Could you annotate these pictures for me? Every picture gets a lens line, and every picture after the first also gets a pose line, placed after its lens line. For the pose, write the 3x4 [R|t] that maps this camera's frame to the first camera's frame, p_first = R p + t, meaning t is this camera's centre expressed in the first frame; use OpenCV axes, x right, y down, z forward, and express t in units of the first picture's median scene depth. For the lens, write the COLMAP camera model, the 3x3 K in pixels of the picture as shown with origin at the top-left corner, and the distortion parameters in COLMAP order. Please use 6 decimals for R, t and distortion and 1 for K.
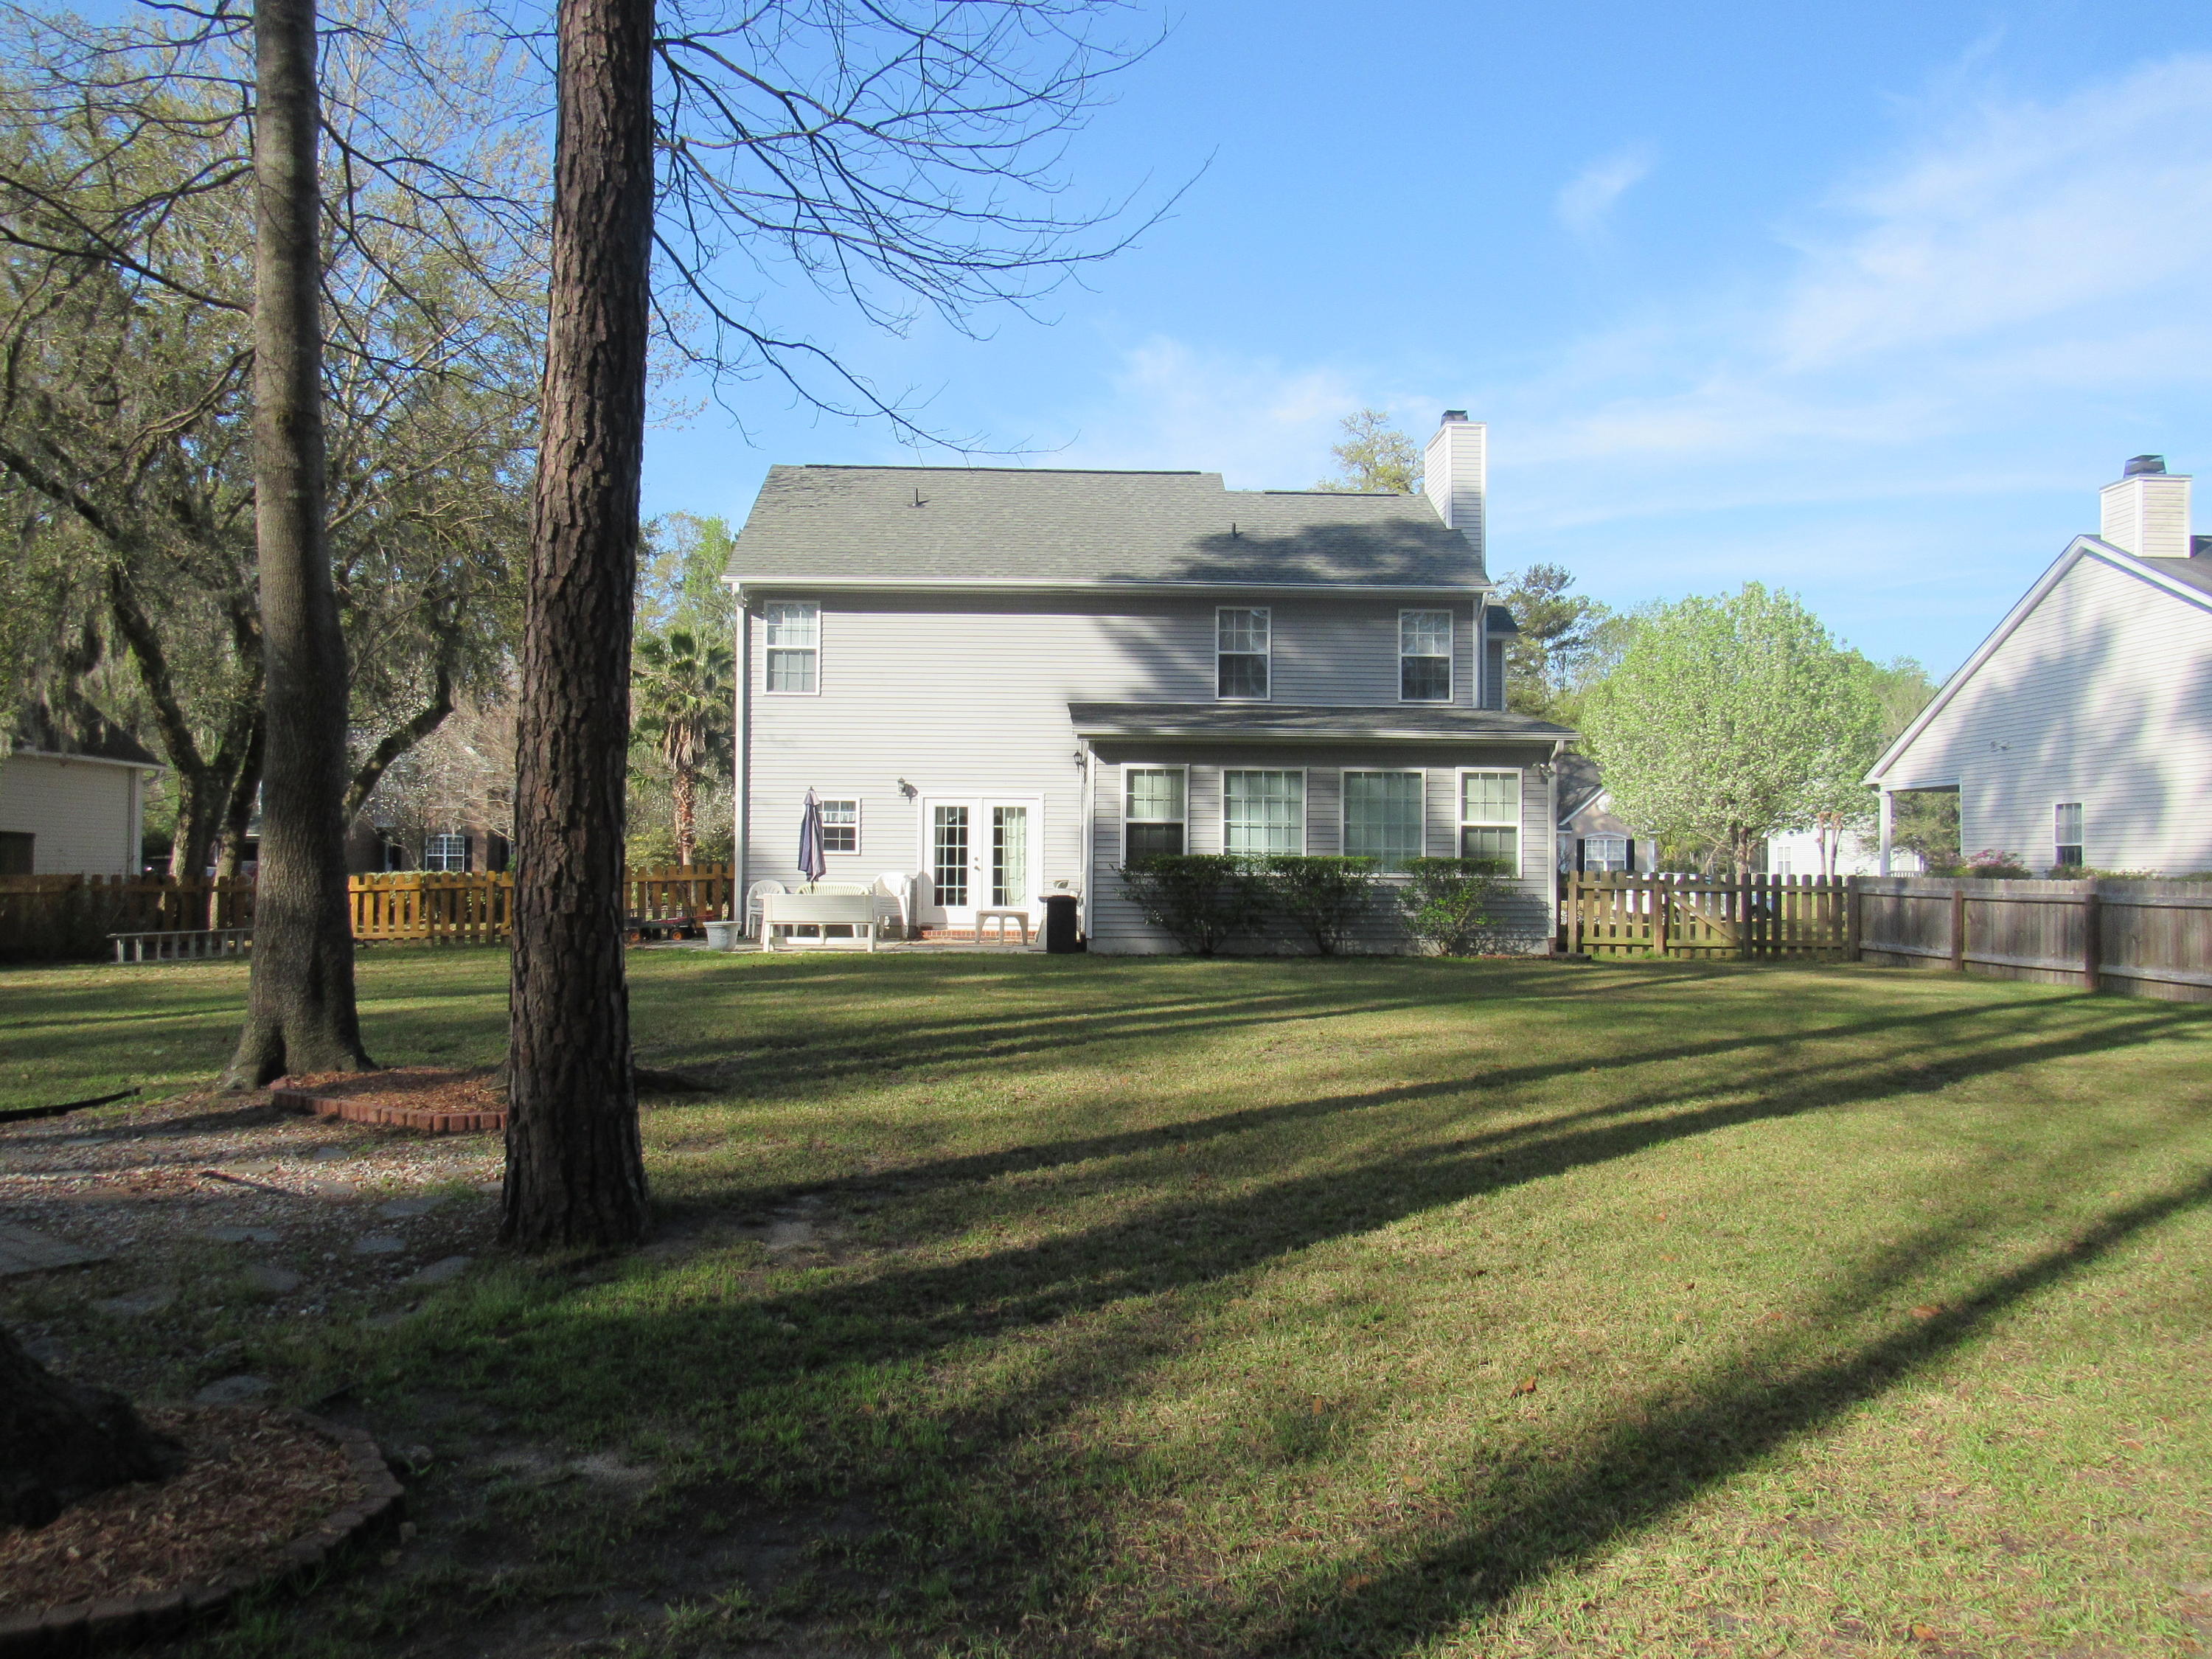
lens RADIAL K [[1576.5, 0, 1110.7], [0, 1576.5, 816.0], [0, 0, 1]] dist [-0.019436, 0.007492]
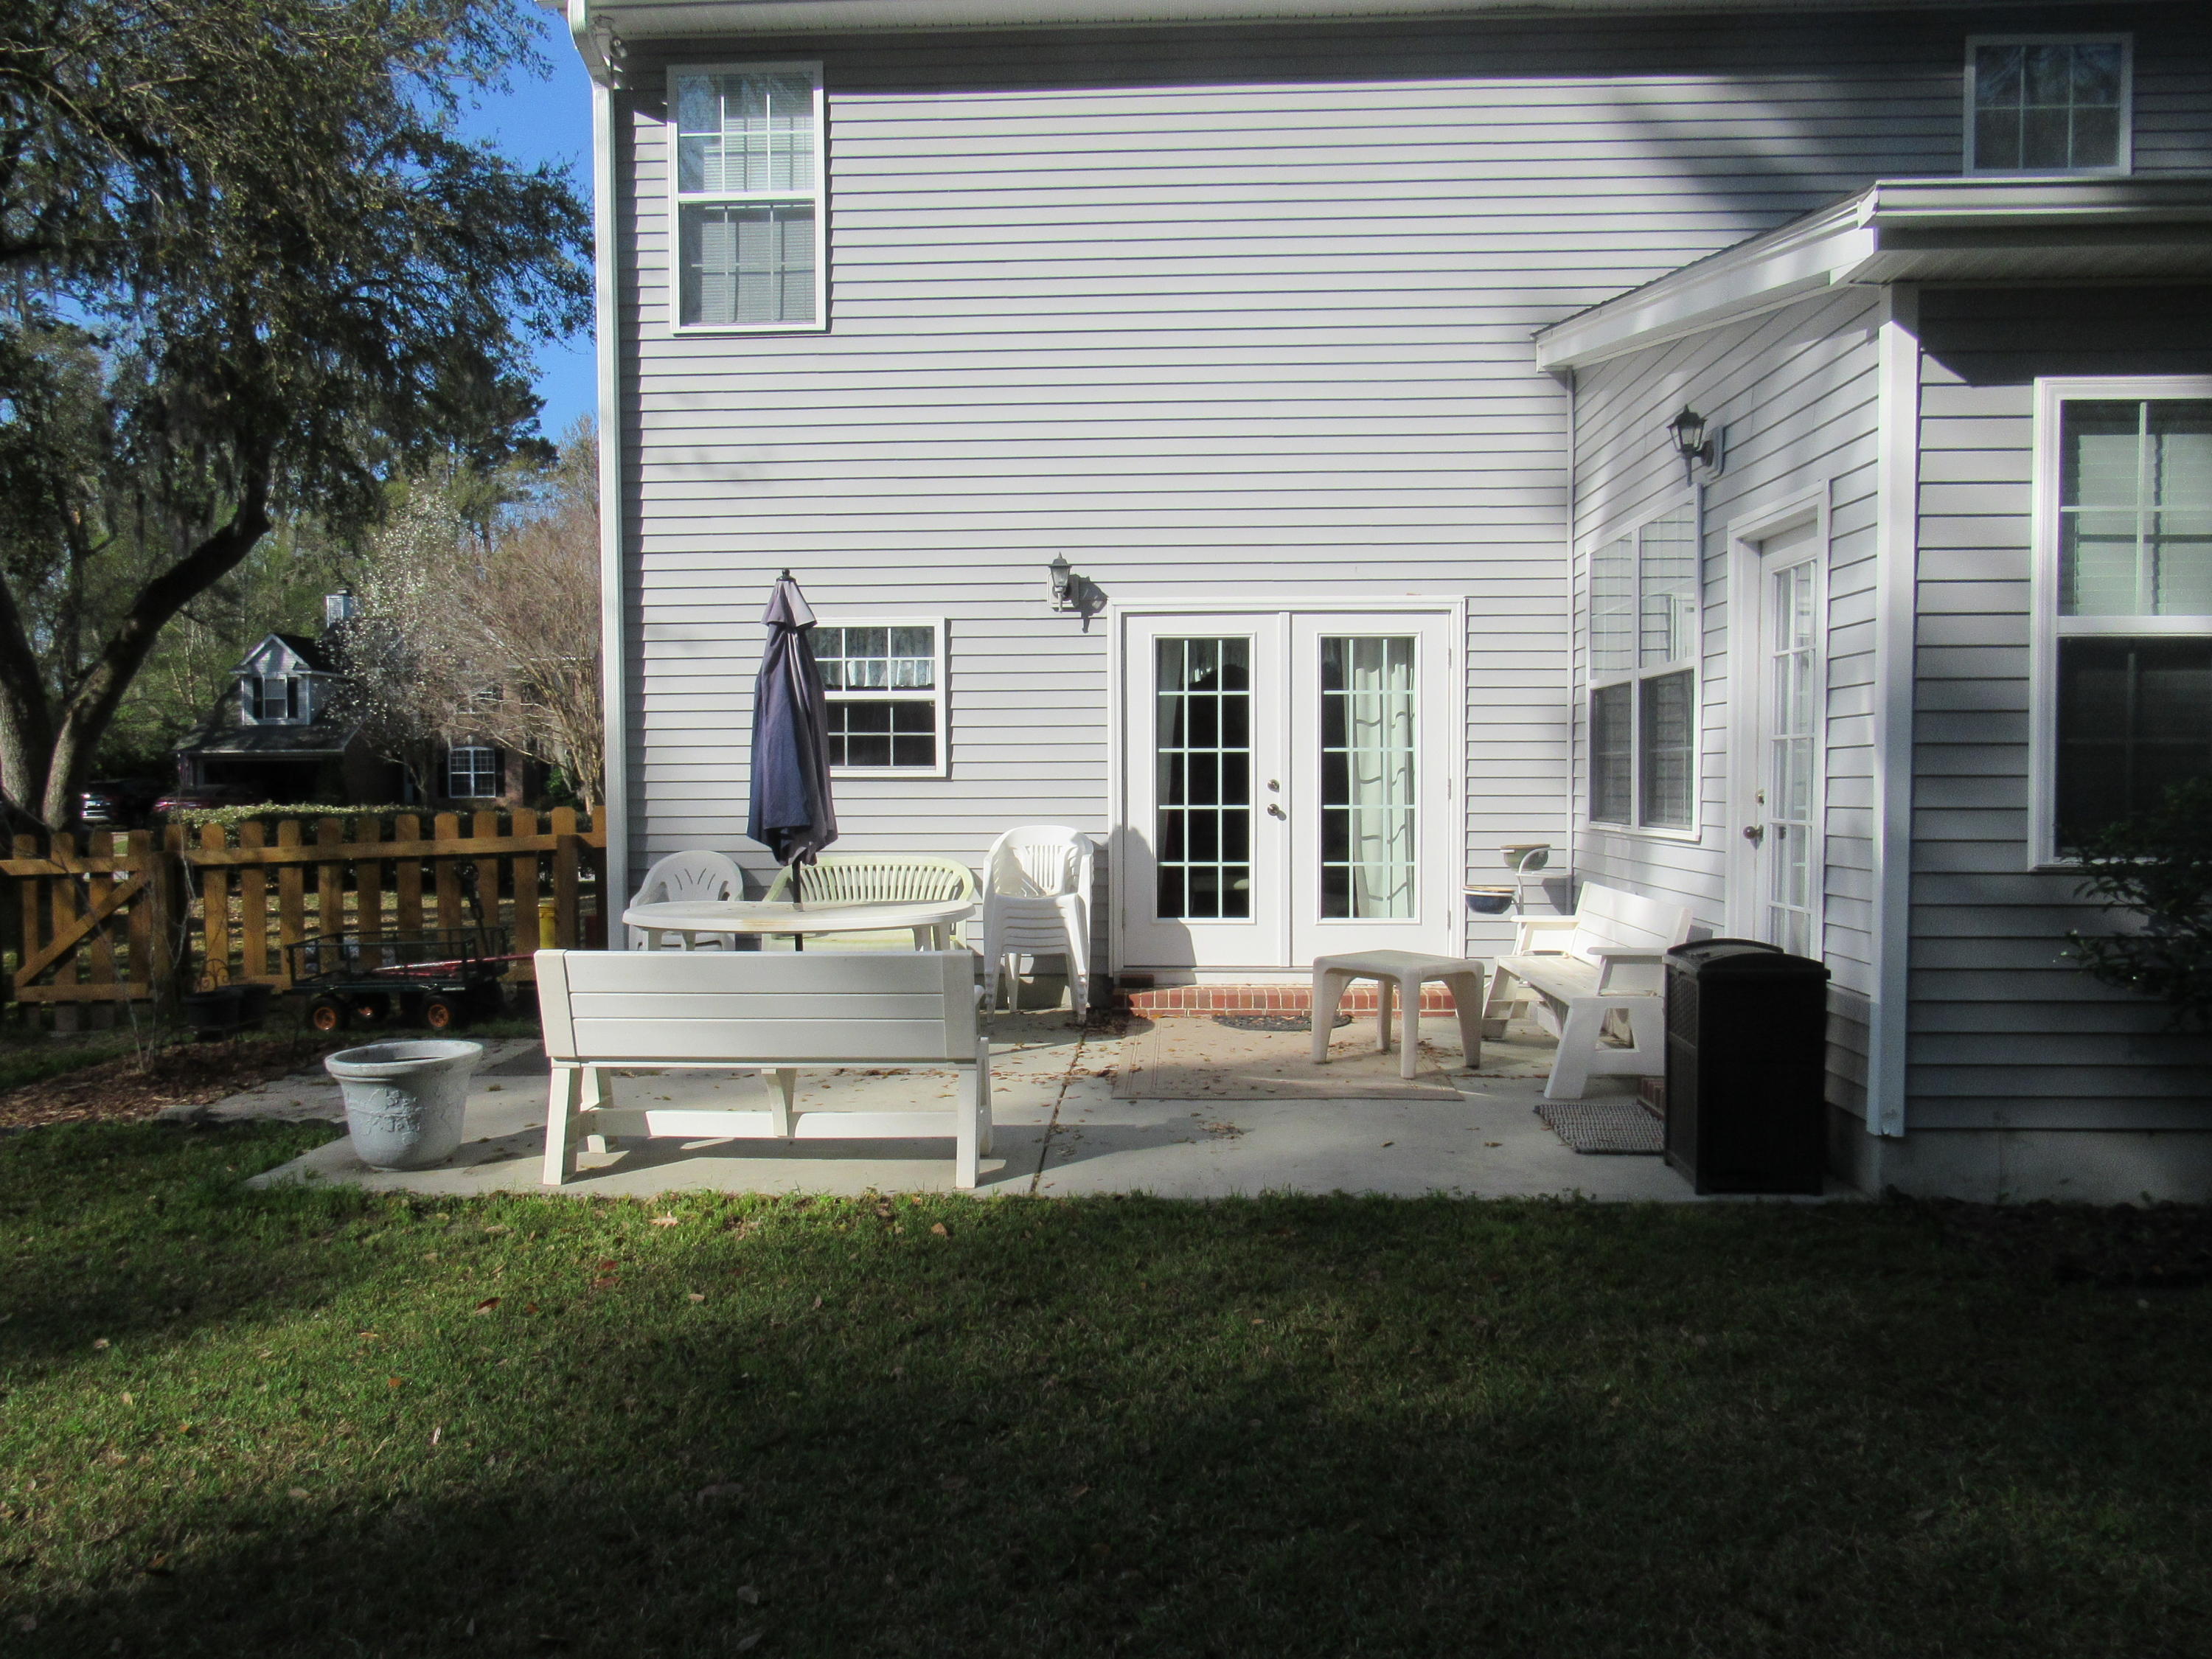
lens RADIAL K [[1576.5, 0, 1108.9], [0, 1576.5, 838.2], [0, 0, 1]] dist [-0.019436, 0.007492]
pose [[0.996805, -0.009262, -0.079339, -0.094245], [0.015164, 0.997135, 0.074113, 0.012271], [0.078425, -0.075080, 0.994089, 0.644255]]
